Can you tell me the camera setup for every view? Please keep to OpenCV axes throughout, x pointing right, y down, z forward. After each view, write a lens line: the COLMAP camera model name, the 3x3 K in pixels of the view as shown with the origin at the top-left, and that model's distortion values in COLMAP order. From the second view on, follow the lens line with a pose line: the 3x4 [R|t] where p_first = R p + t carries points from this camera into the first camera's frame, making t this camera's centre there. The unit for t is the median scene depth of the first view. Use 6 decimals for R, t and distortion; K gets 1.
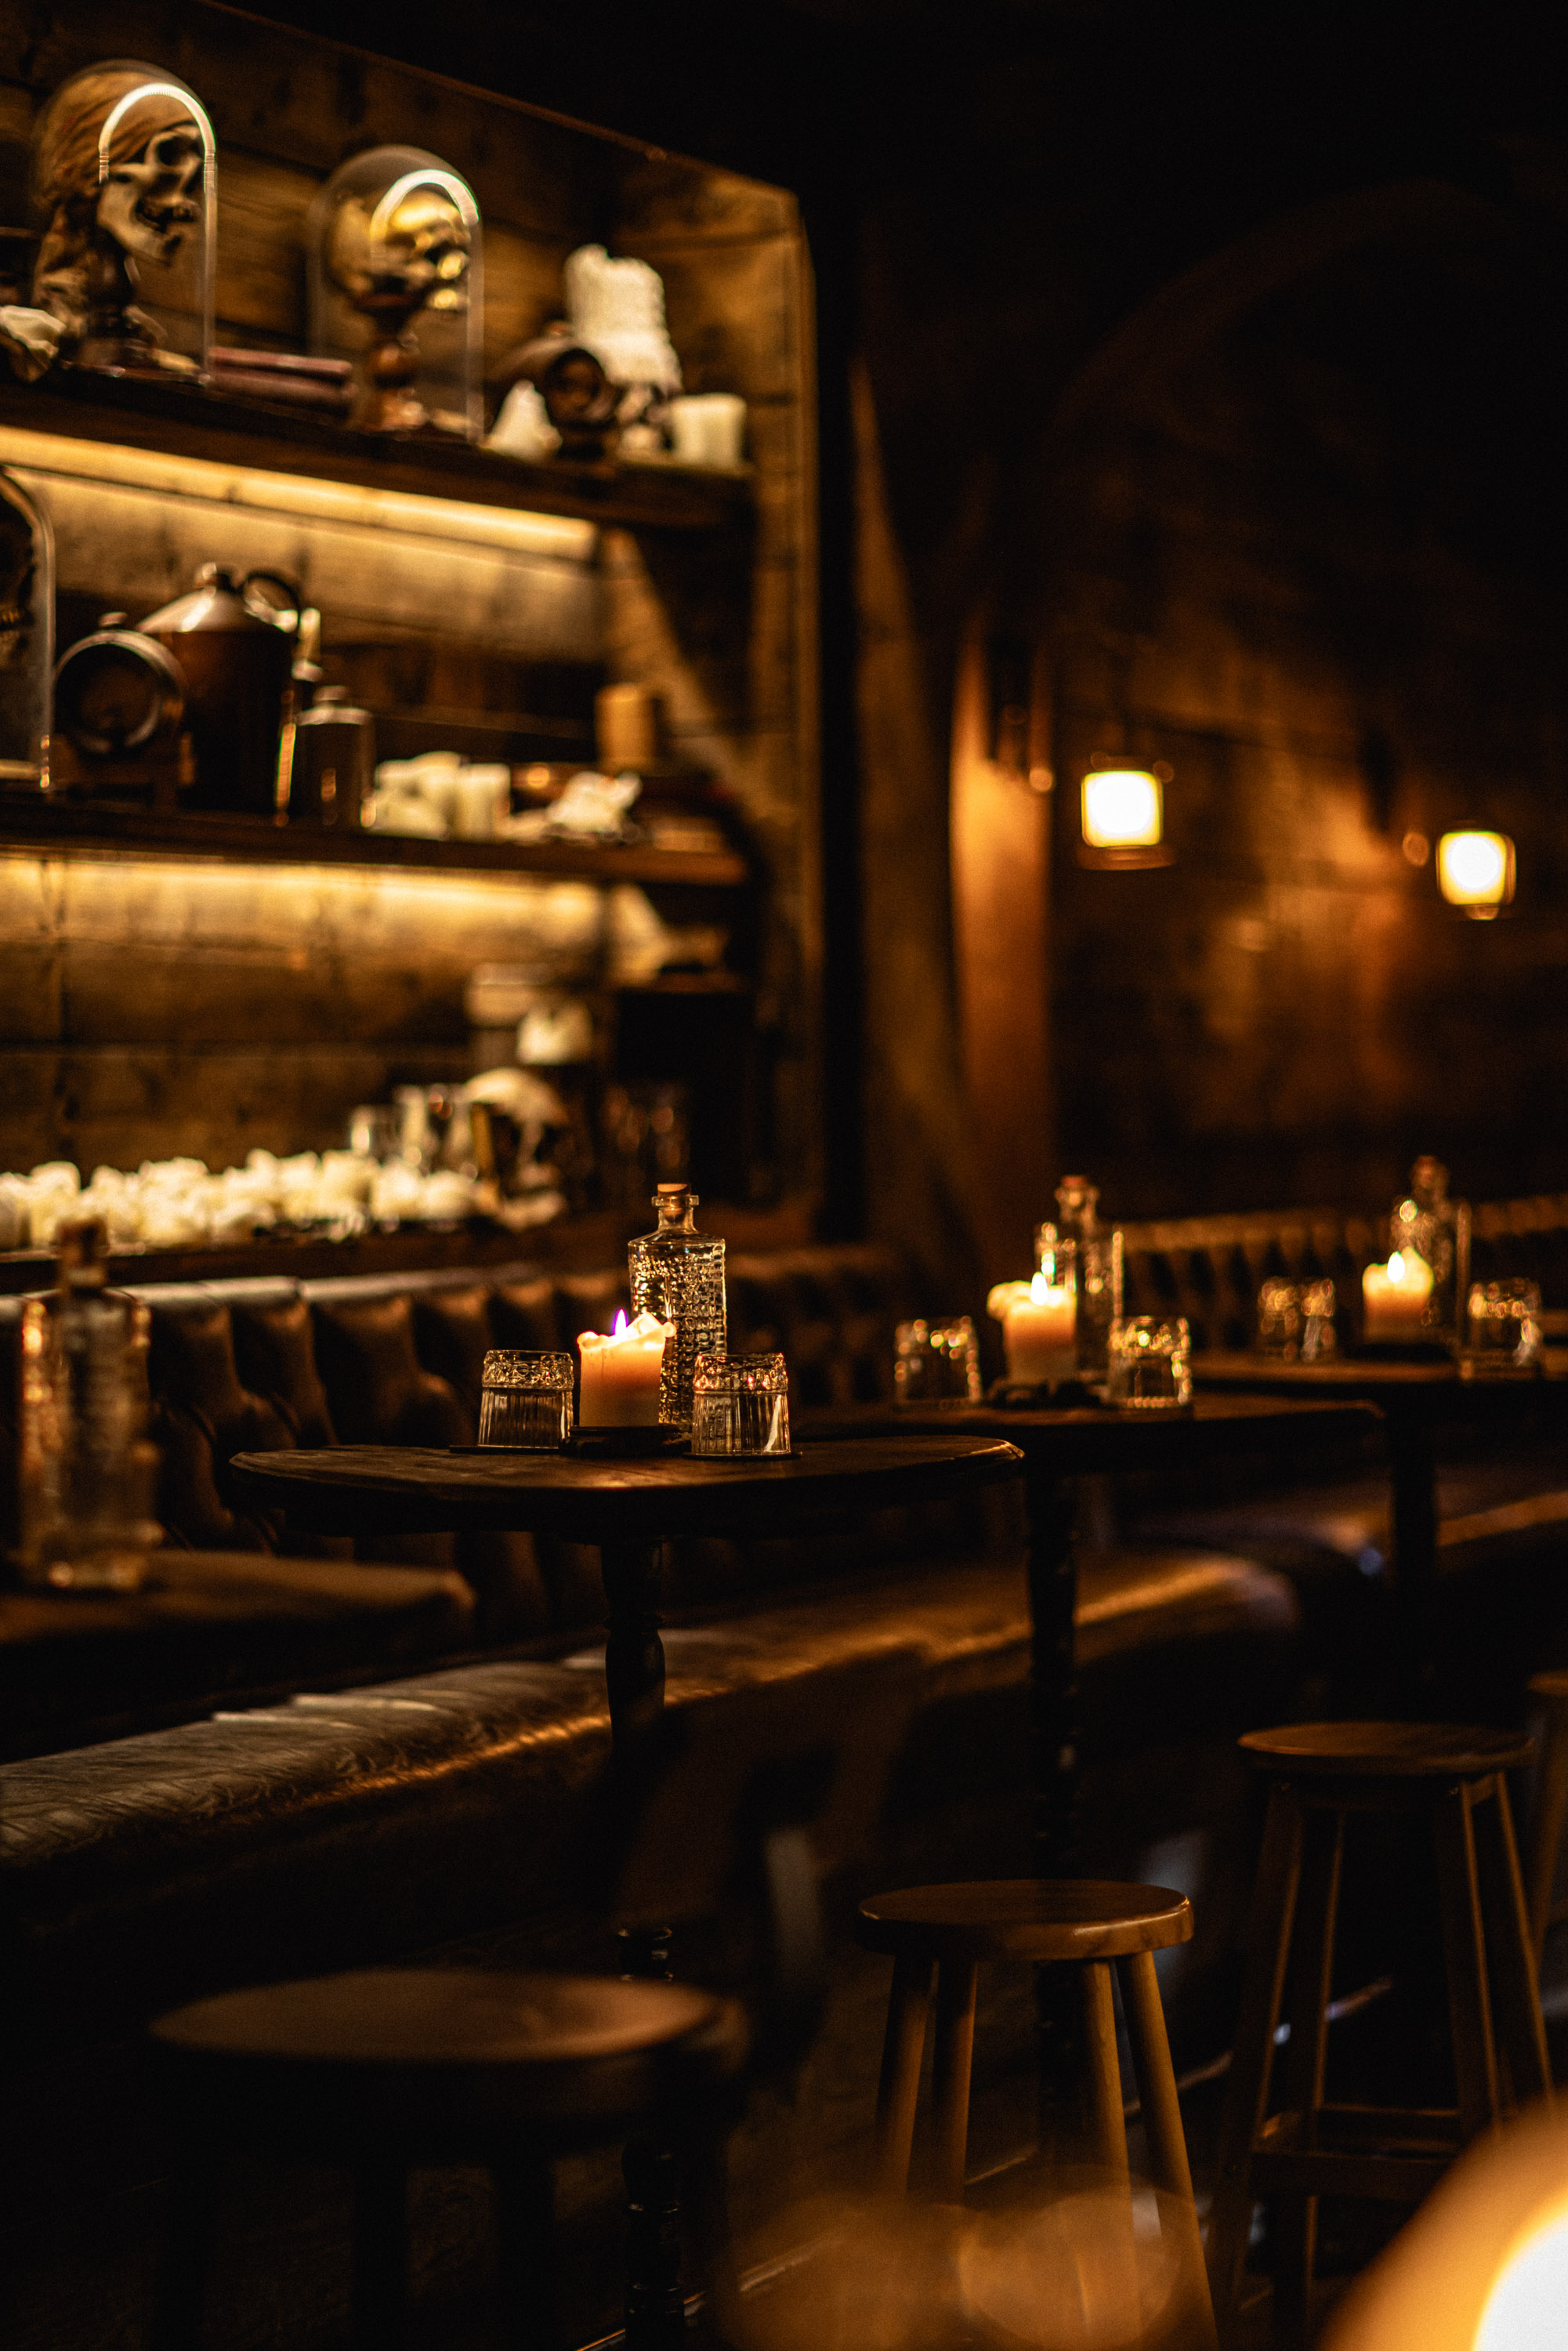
lens RADIAL K [[5676.1, 0, 784.0], [0, 5676.1, 1175.5], [0, 0, 1]] dist [0.128219, 0.322913]
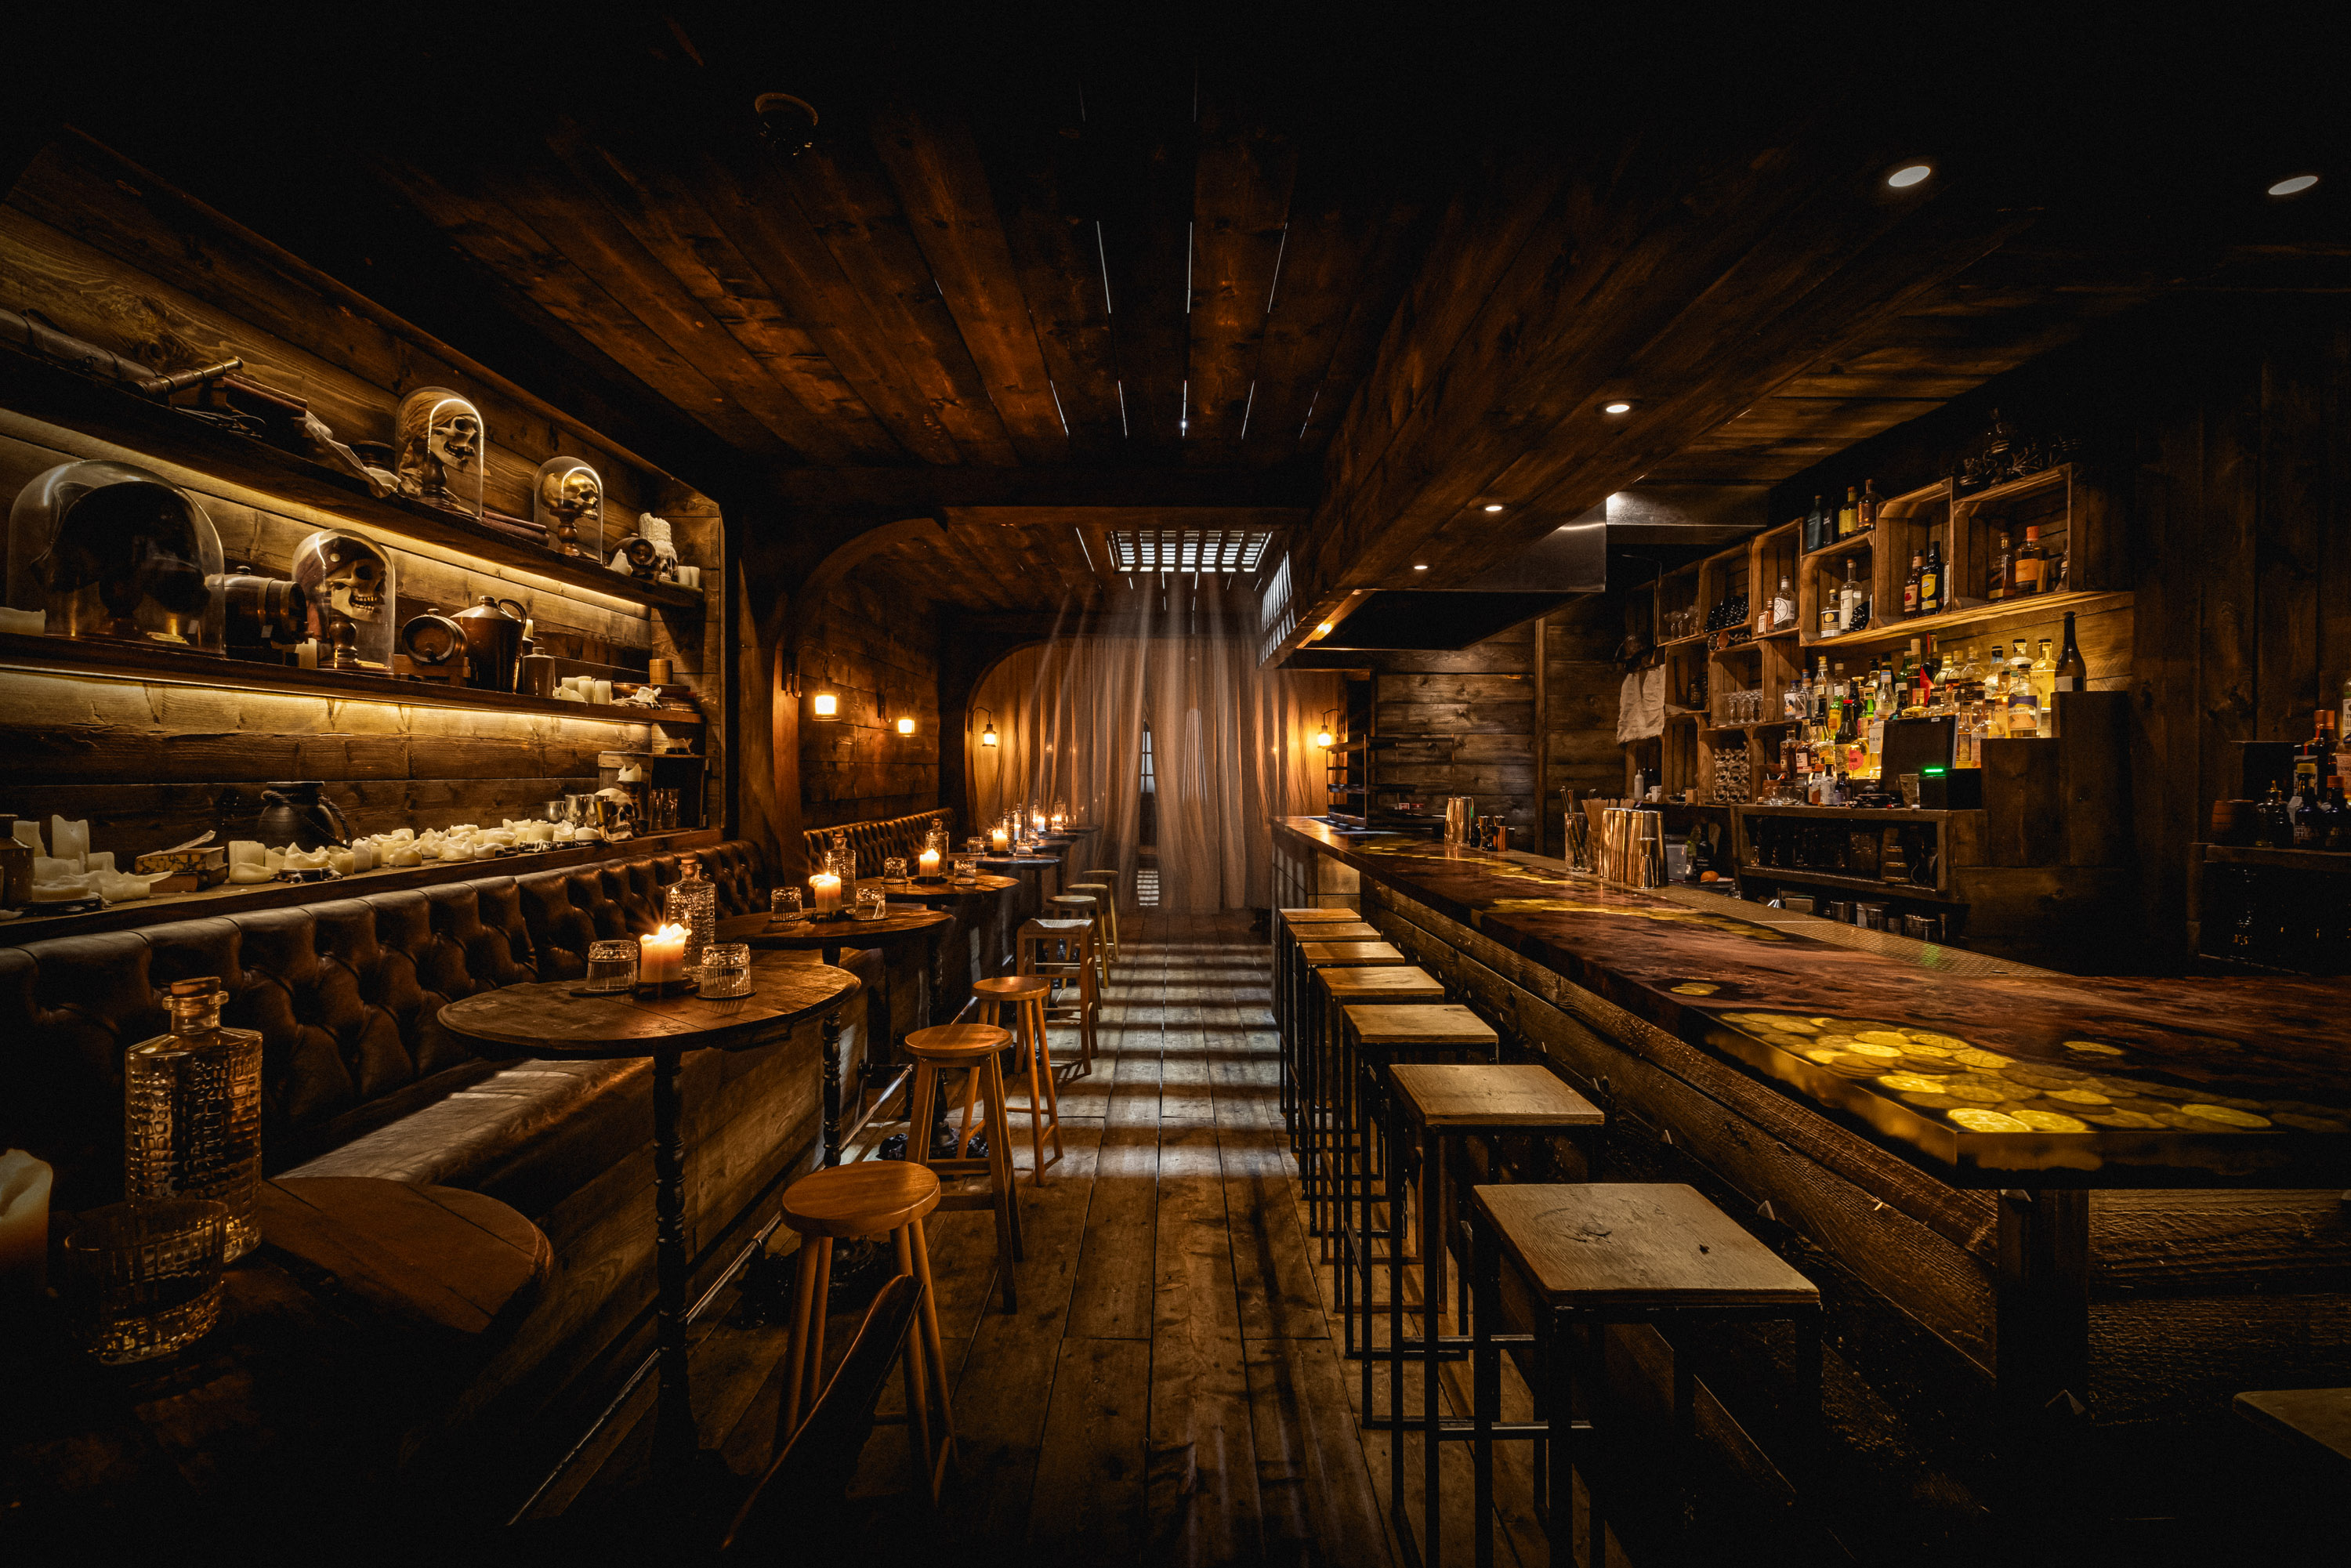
lens RADIAL K [[1073.3, 0, 1175.5], [0, 1073.3, 784.0], [0, 0, 1]] dist [0.012454, 0.000096]
pose [[0.909271, 0.013190, 0.415995, -0.016316], [-0.011950, 0.999913, -0.005586, -0.020582], [-0.416033, 0.000108, 0.909350, 0.398750]]
